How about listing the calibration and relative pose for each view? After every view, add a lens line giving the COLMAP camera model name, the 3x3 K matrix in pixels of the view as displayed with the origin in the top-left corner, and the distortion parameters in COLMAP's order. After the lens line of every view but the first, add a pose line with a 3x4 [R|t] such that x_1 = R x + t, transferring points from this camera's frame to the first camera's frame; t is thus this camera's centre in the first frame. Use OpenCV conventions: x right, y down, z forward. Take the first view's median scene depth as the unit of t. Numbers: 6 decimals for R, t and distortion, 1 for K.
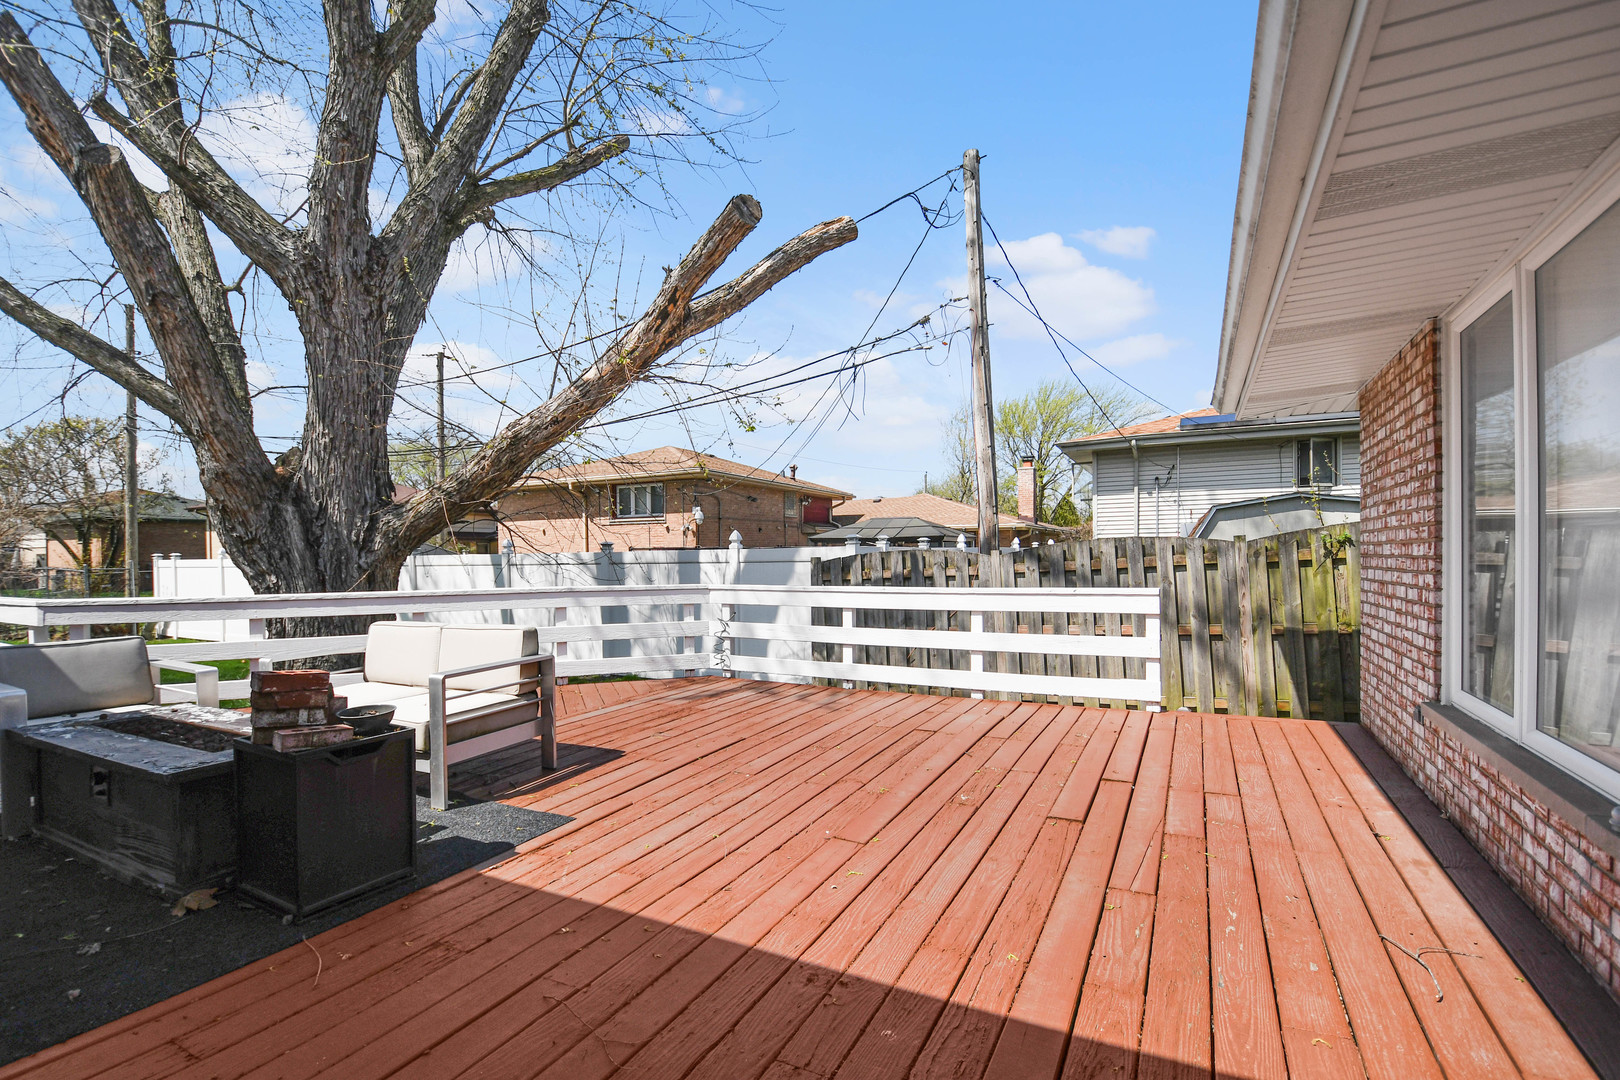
lens RADIAL K [[706.2, 0, 807.3], [0, 706.2, 560.4], [0, 0, 1]] dist [-0.000085, -0.018951]
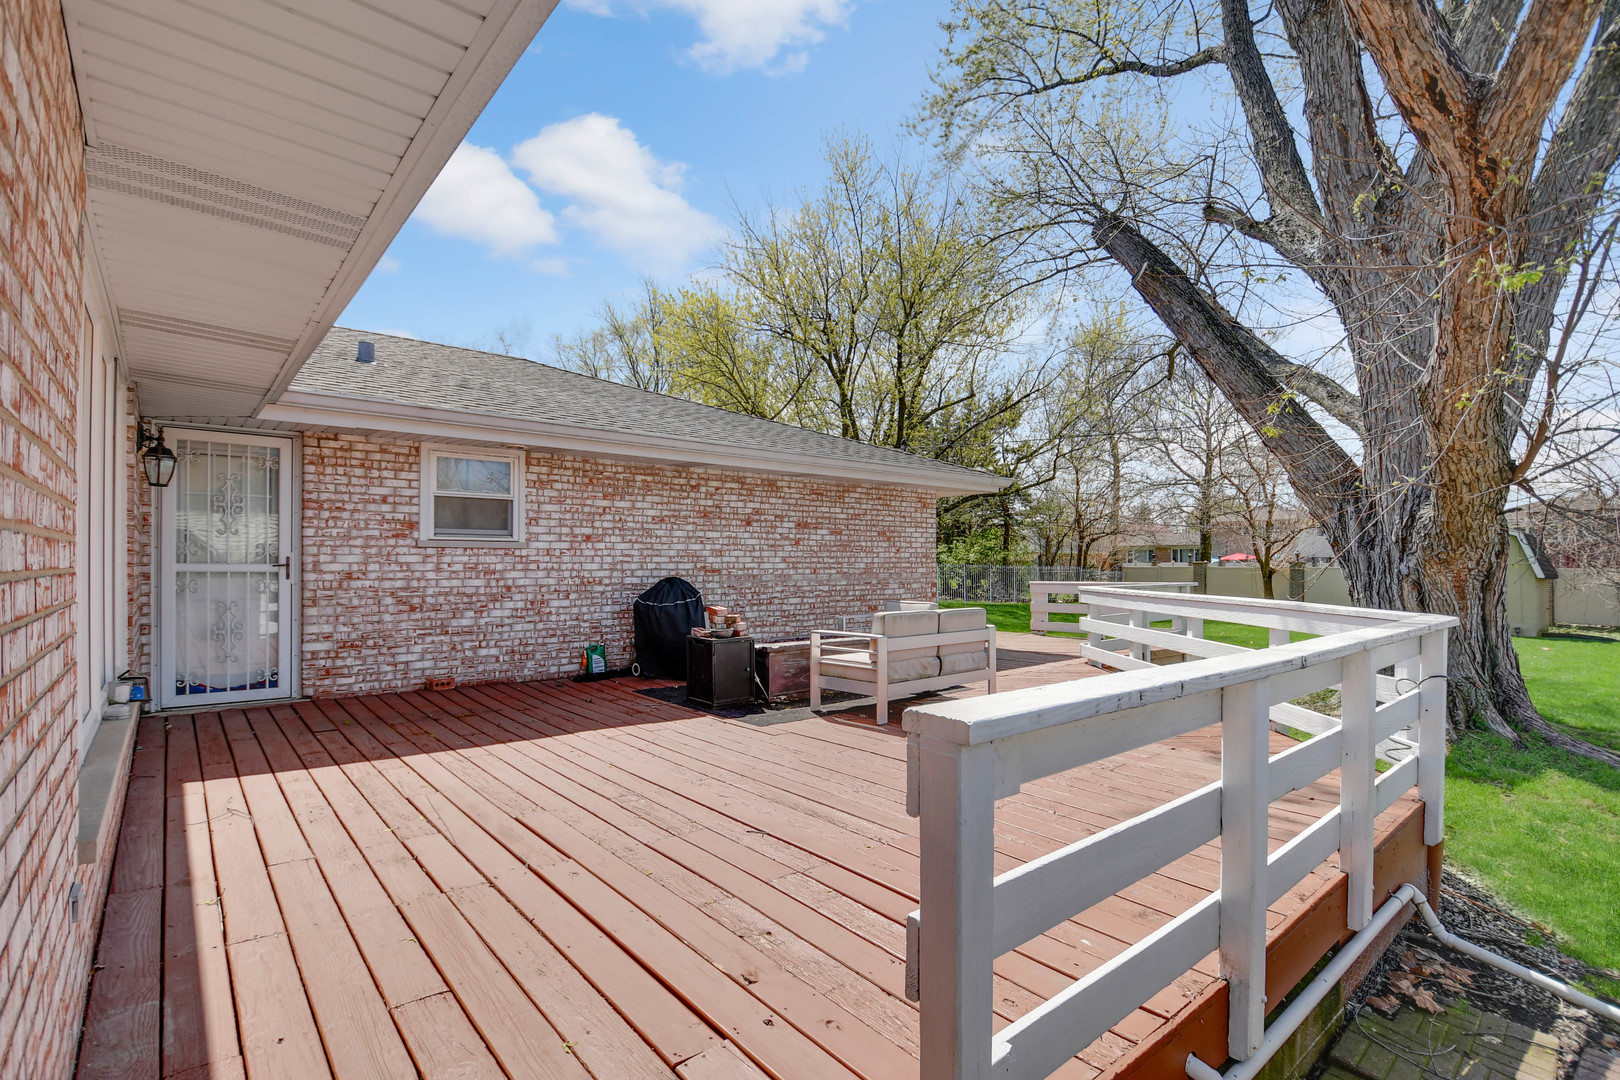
lens RADIAL K [[706.2, 0, 807.3], [0, 706.2, 560.4], [0, 0, 1]] dist [-0.000085, -0.018951]
pose [[-0.320146, 0.013291, -0.947275, 1.048676], [-0.007799, 0.999831, 0.016664, -0.033114], [0.947336, 0.012723, -0.319988, 1.467673]]
